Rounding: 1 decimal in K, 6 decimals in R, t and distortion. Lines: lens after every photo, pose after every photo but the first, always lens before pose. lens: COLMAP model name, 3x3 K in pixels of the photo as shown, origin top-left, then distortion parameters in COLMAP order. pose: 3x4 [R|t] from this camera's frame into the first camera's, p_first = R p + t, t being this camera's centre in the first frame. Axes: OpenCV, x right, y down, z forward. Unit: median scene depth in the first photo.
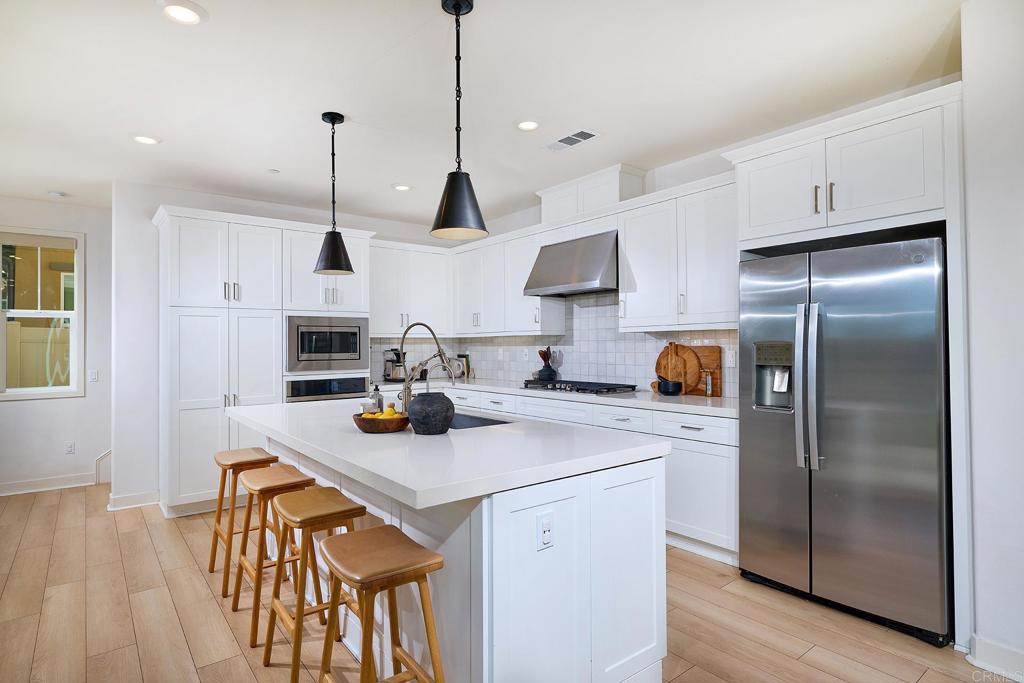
lens RADIAL K [[549.5, 0, 512.0], [0, 549.5, 341.5], [0, 0, 1]] dist [-0.002748, -0.000494]
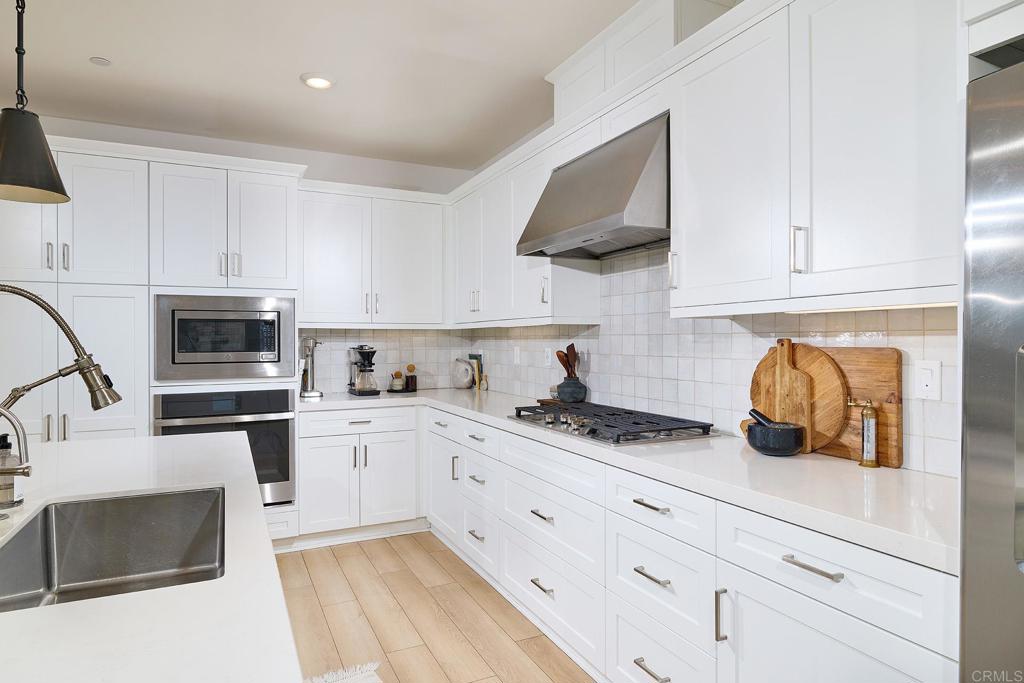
lens RADIAL K [[597.7, 0, 512.0], [0, 597.7, 341.5], [0, 0, 1]] dist [0.003285, 0.001113]
pose [[0.976481, 0.006652, -0.215502, 0.171558], [-0.004233, 0.999923, 0.011683, -0.001172], [0.215563, -0.010496, 0.976434, 0.444550]]
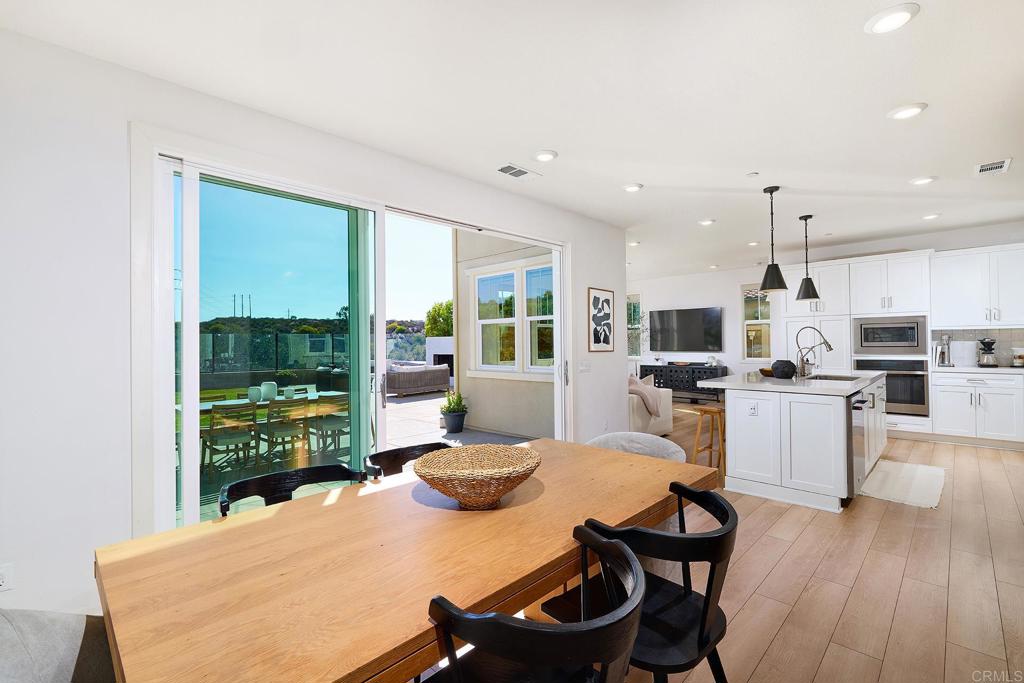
lens RADIAL K [[459.6, 0, 512.0], [0, 459.6, 341.5], [0, 0, 1]] dist [0.002424, 0.000181]
pose [[0.138285, 0.001948, -0.990391, 0.849888], [0.020132, 0.999786, 0.004777, -0.006627], [0.990188, -0.020599, 0.138216, -0.173284]]
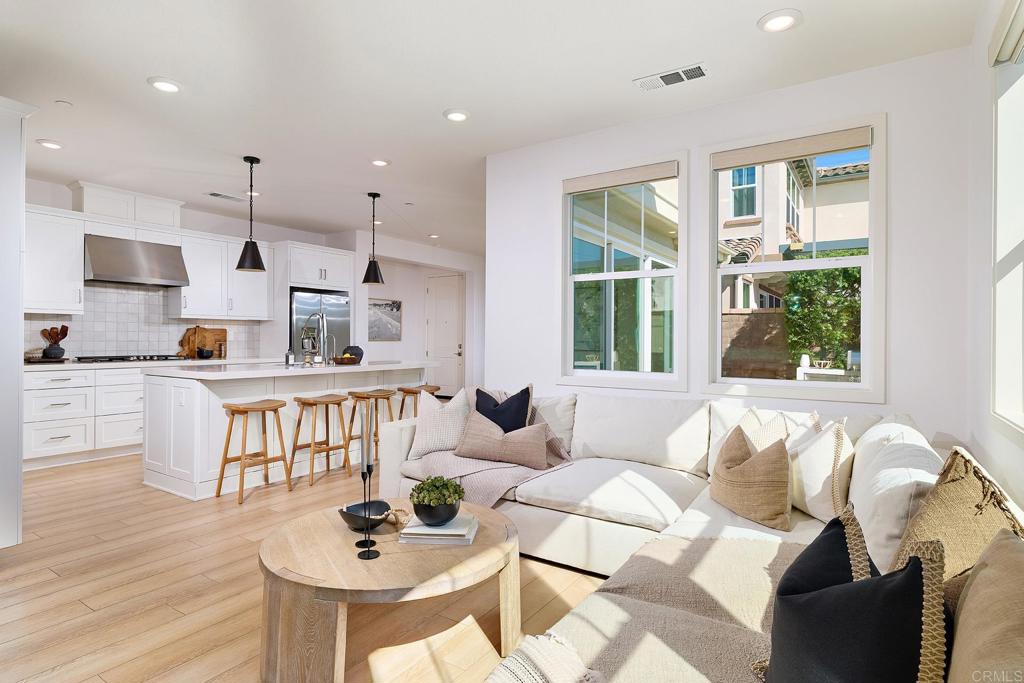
lens RADIAL K [[549.5, 0, 512.0], [0, 549.5, 341.5], [0, 0, 1]] dist [-0.002748, -0.000494]
pose [[-0.320073, 0.003230, 0.947387, -1.445474], [-0.005292, 0.999972, -0.005197, 0.049019], [-0.947378, -0.006677, -0.320047, 0.630543]]
